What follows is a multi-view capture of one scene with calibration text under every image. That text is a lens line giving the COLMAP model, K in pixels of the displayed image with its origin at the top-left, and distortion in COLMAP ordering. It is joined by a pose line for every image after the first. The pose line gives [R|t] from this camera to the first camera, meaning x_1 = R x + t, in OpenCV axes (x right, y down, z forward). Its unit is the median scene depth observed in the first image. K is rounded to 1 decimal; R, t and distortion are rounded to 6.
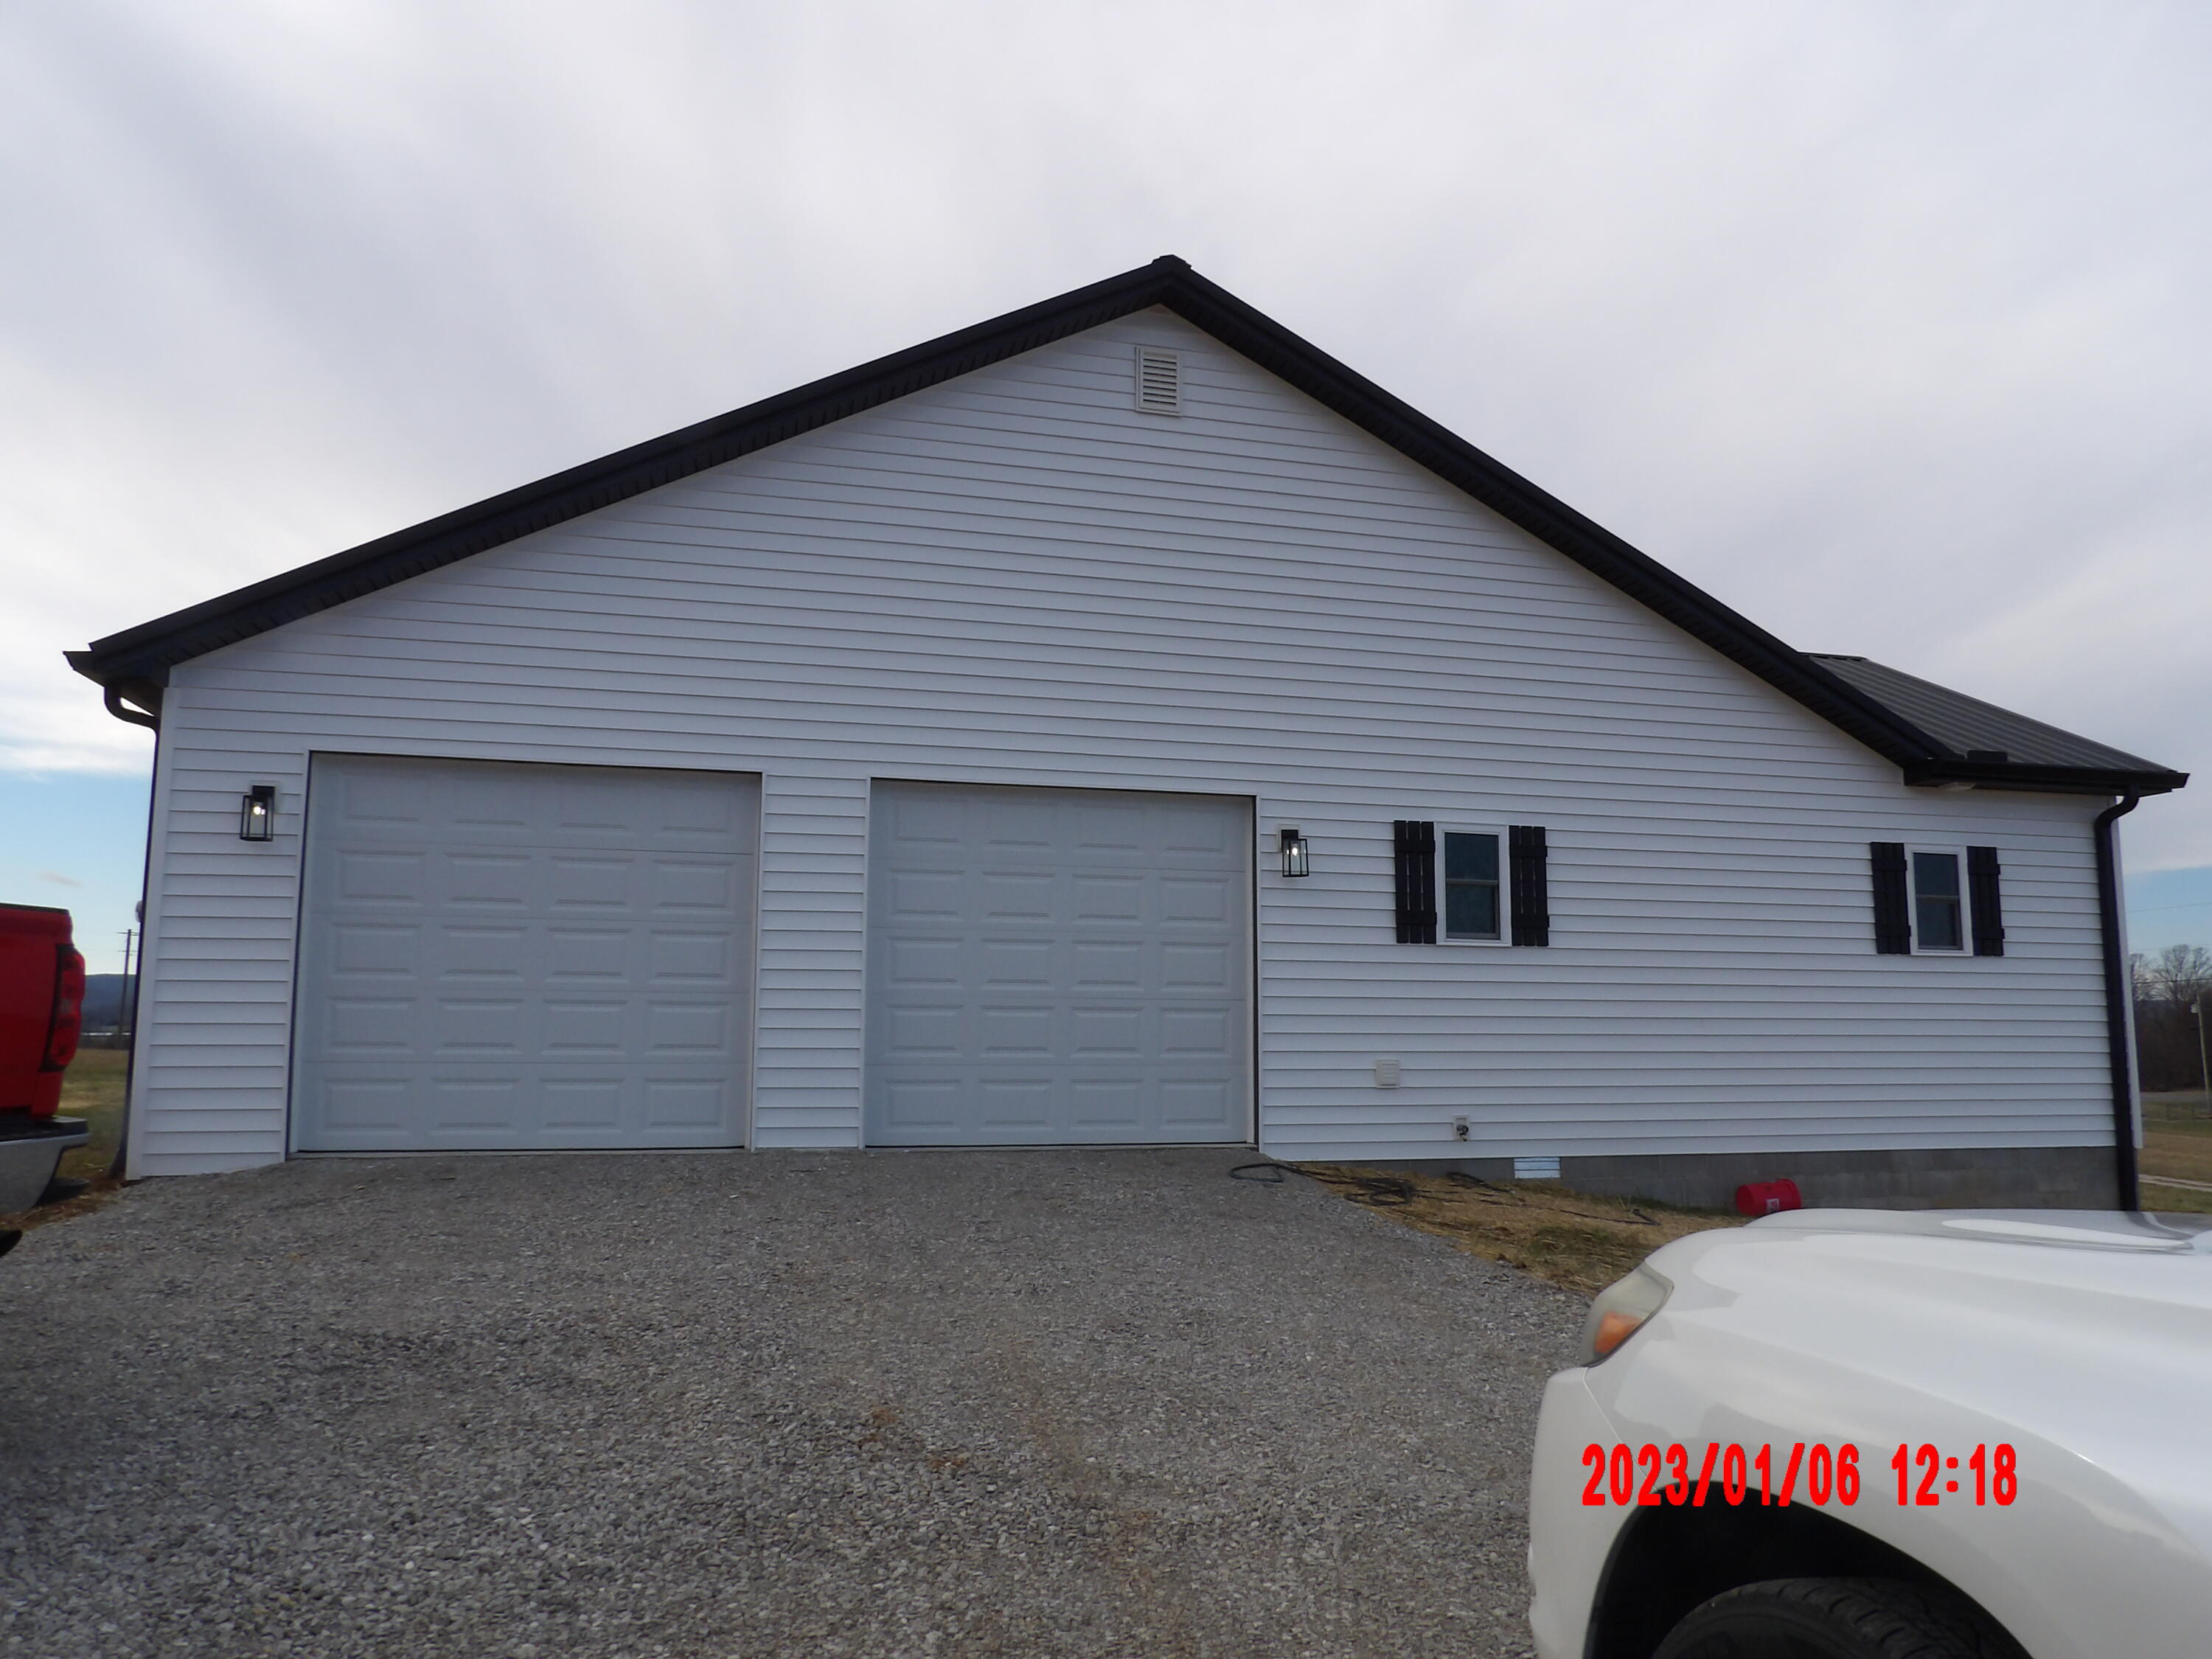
lens RADIAL K [[1584.3, 0, 1116.7], [0, 1584.3, 836.6], [0, 0, 1]] dist [-0.059292, 0.076157]
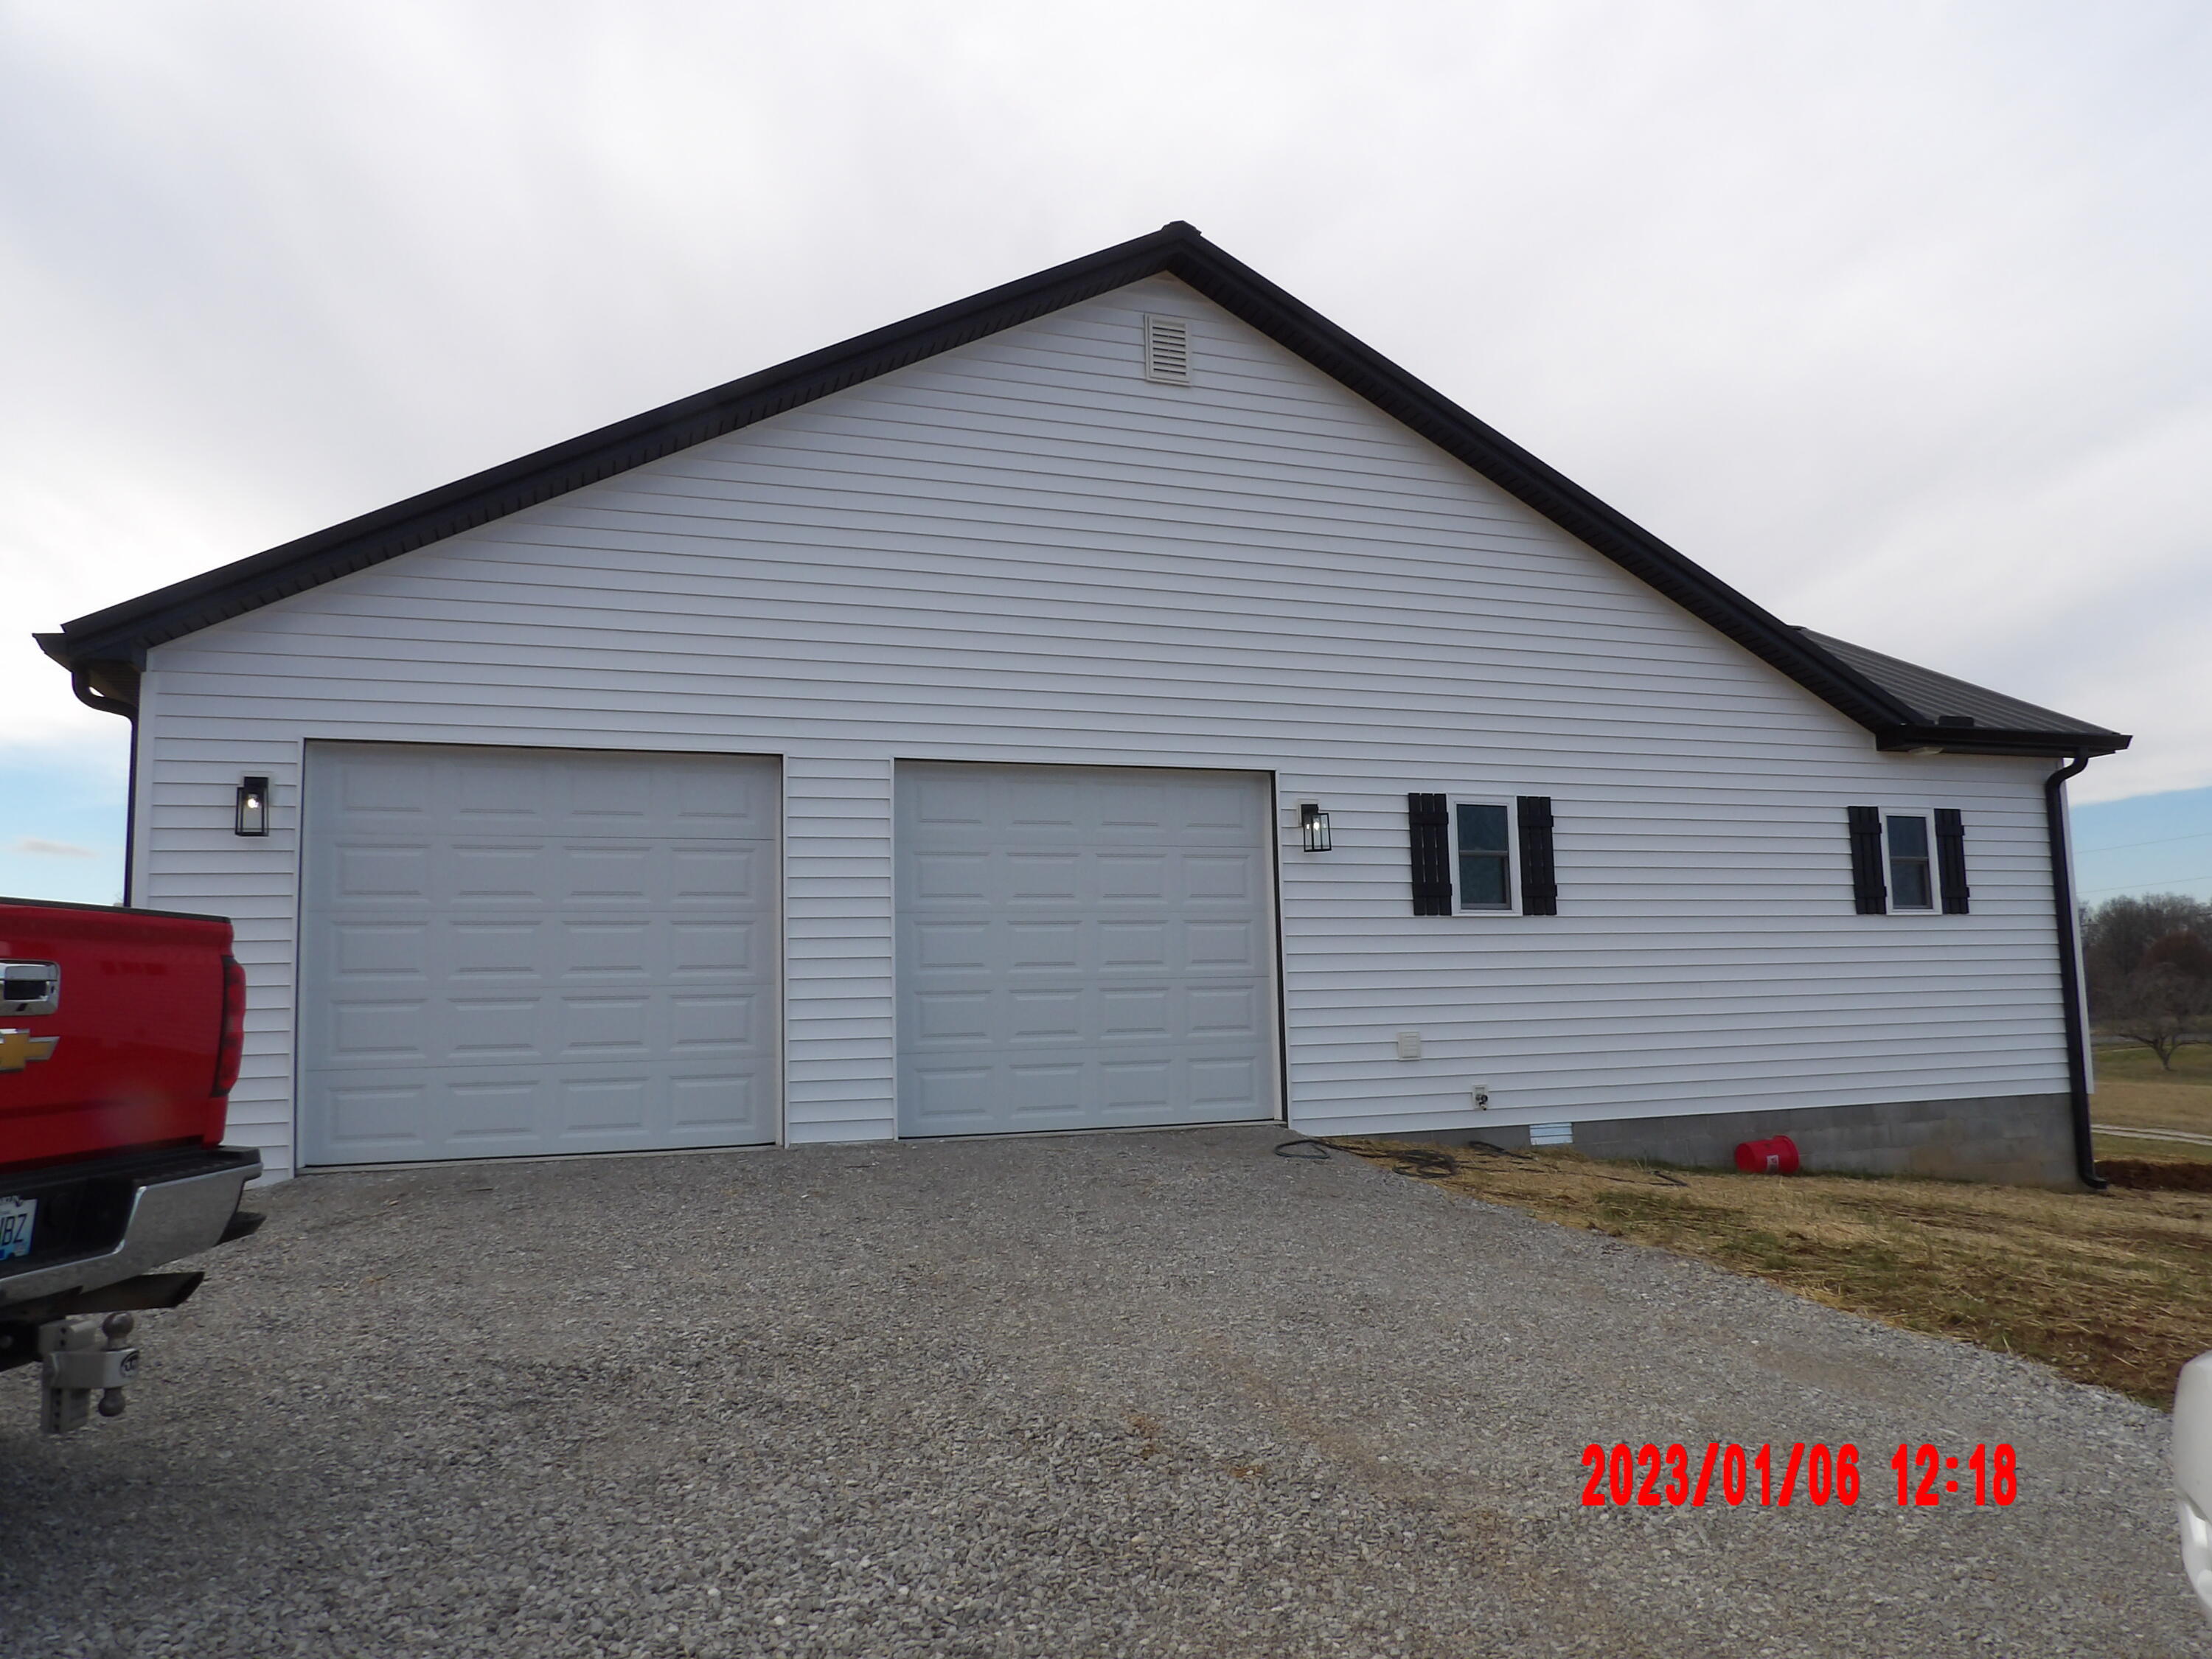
lens RADIAL K [[1584.3, 0, 1116.7], [0, 1584.3, 836.6], [0, 0, 1]] dist [-0.059292, 0.076157]
pose [[0.995480, -0.019407, 0.092968, -0.110962], [0.017904, 0.999696, 0.016979, -0.003224], [-0.093269, -0.015238, 0.995524, 0.022629]]
